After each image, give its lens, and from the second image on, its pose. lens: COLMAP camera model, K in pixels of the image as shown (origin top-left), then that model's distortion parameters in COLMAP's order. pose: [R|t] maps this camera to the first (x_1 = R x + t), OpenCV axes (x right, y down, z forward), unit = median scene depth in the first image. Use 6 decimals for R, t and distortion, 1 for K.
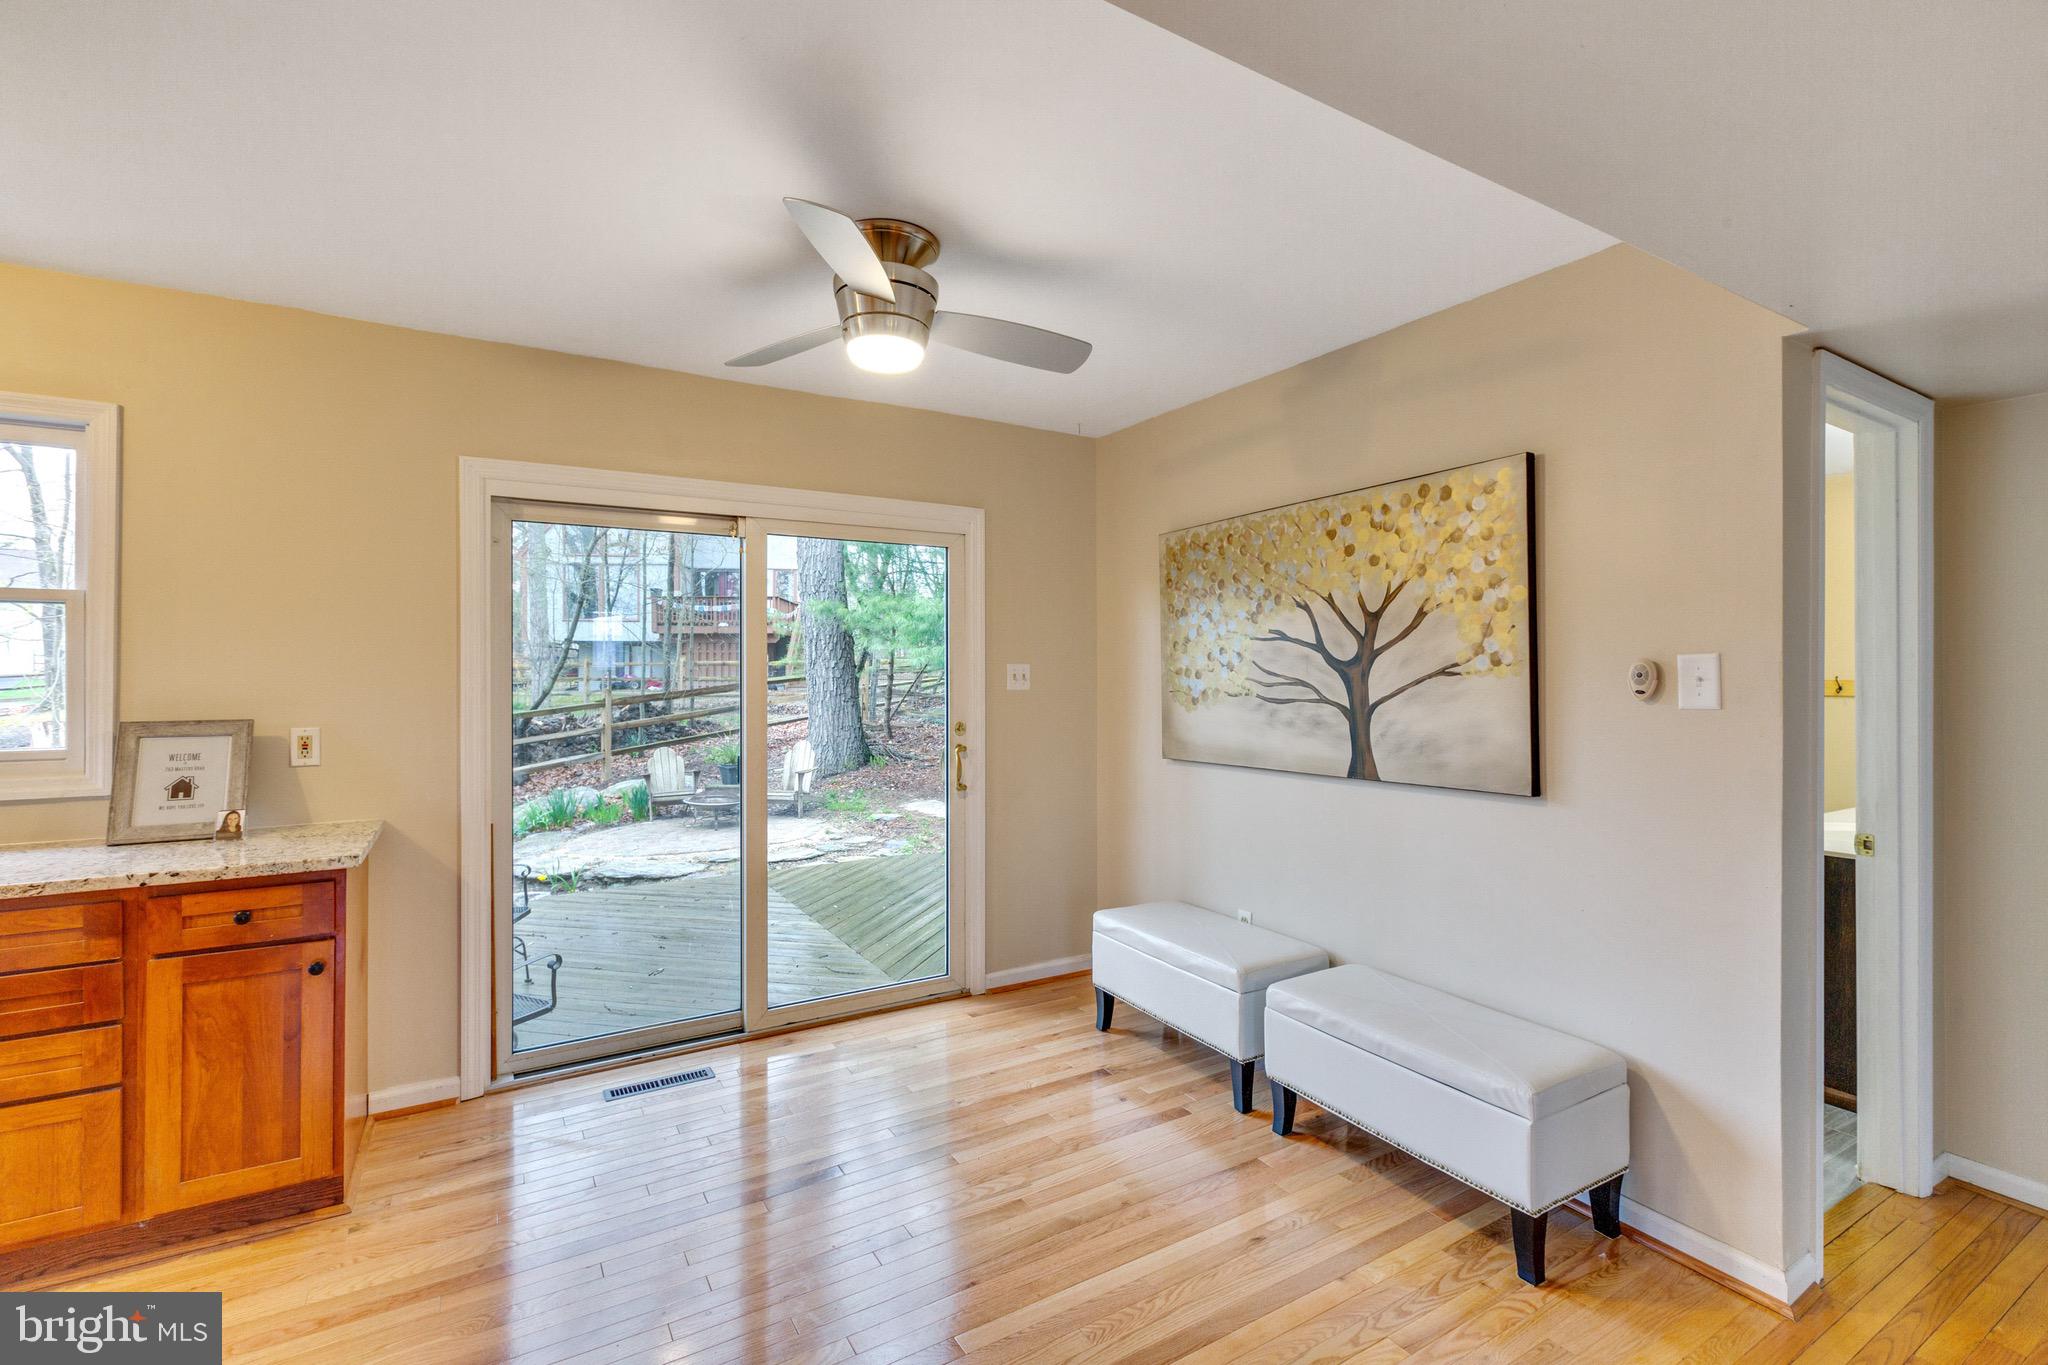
lens RADIAL K [[922.6, 0, 1018.9], [0, 922.6, 666.9], [0, 0, 1]] dist [0.000475, -0.000486]
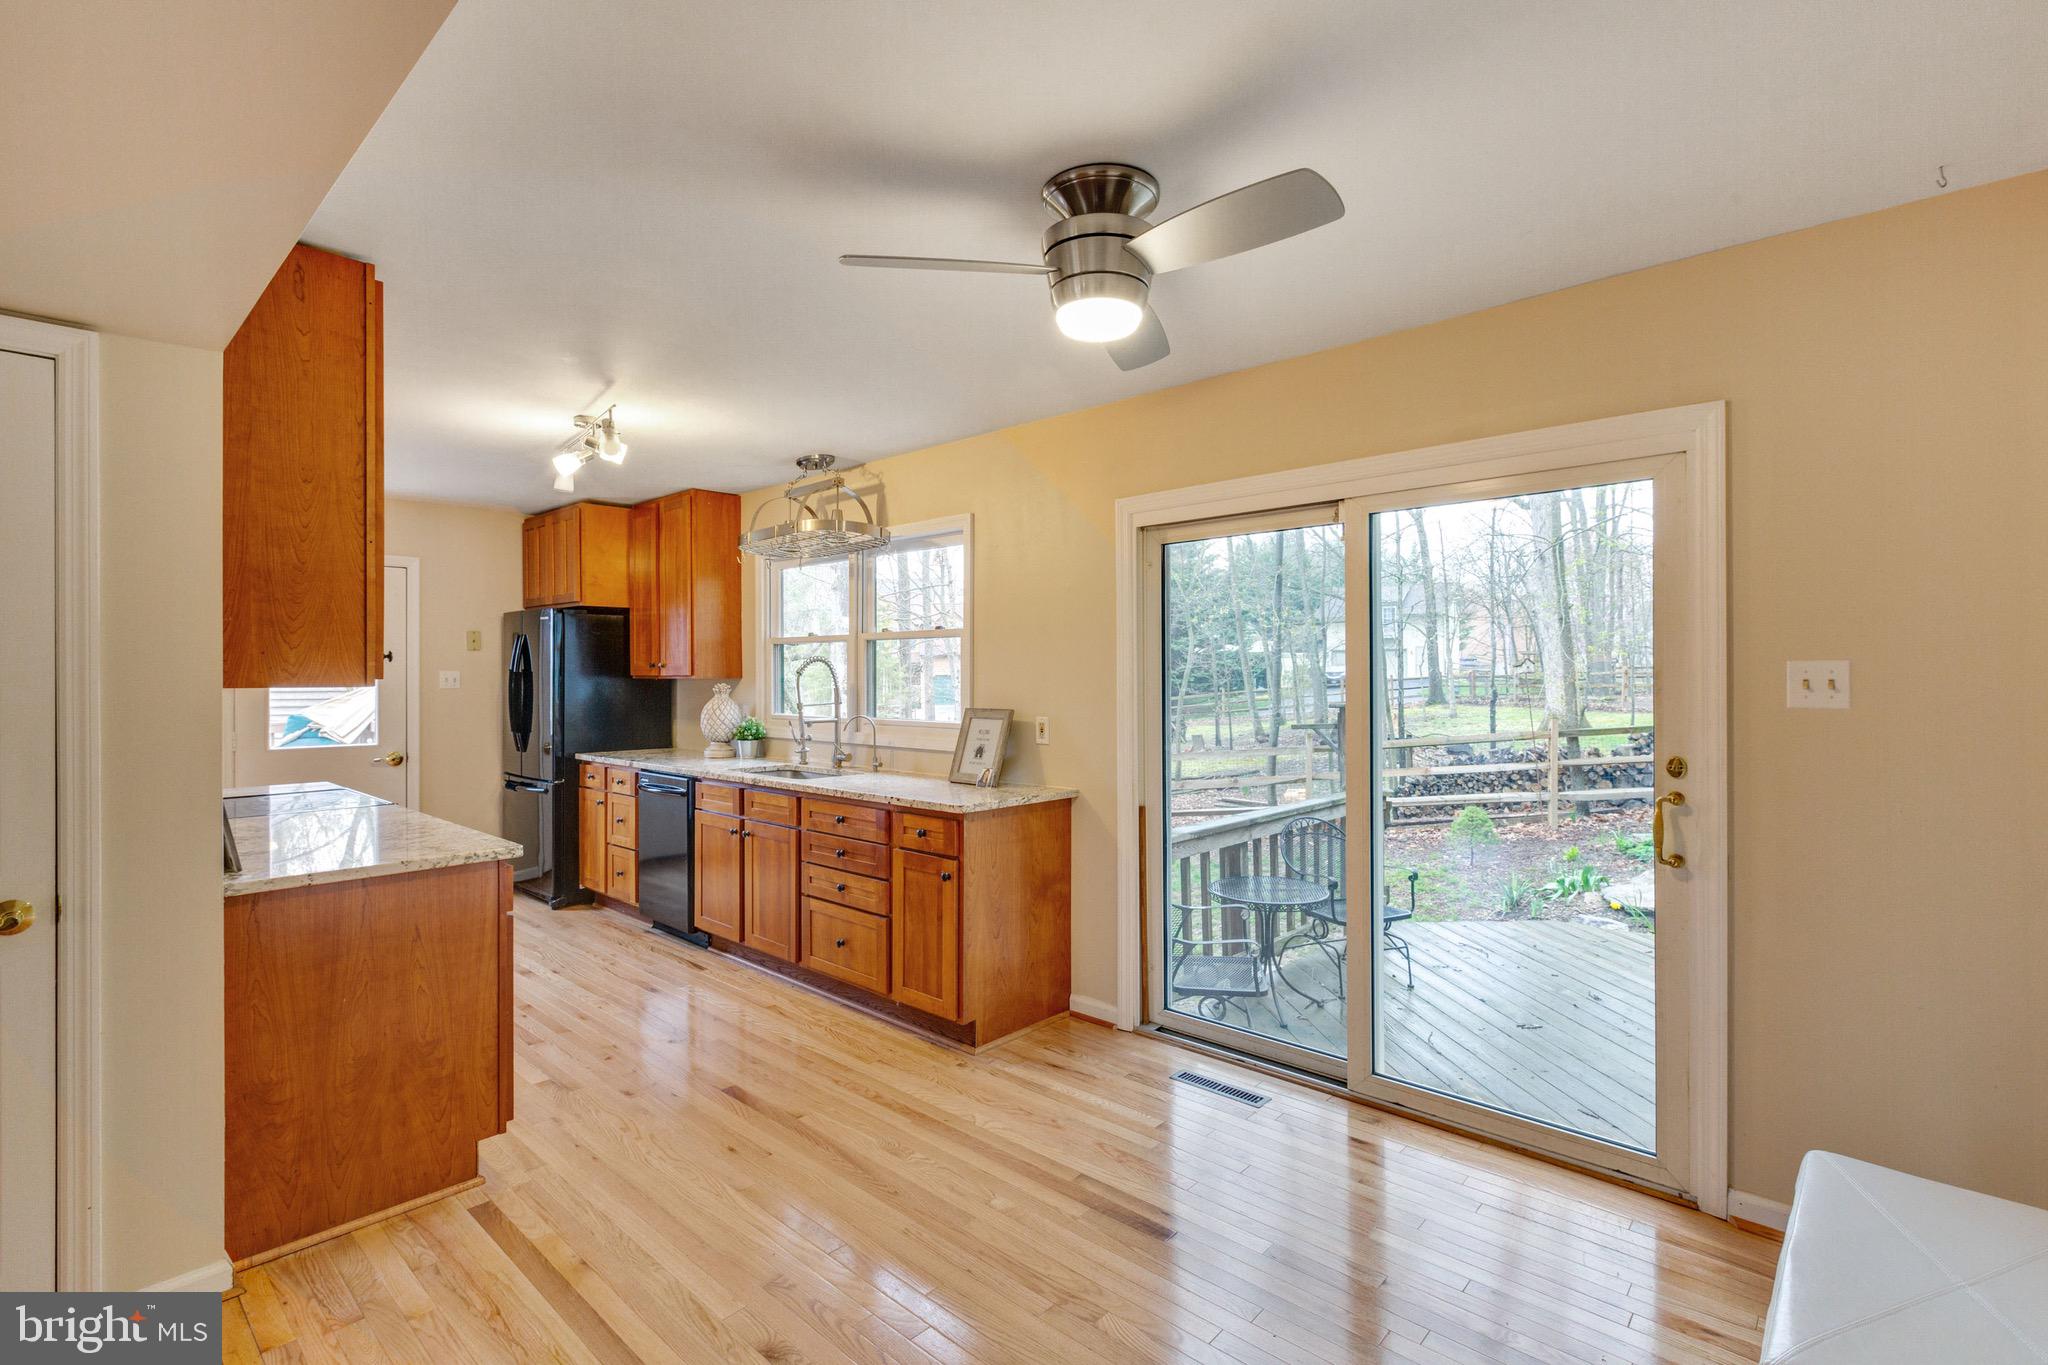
lens RADIAL K [[938.6, 0, 1004.6], [0, 938.6, 676.2], [0, 0, 1]] dist [0.001324, 0.000083]
pose [[0.274458, -0.001484, -0.961598, 0.565903], [0.007841, 0.999969, 0.000695, 0.002528], [0.961567, -0.007731, 0.274461, 0.536184]]
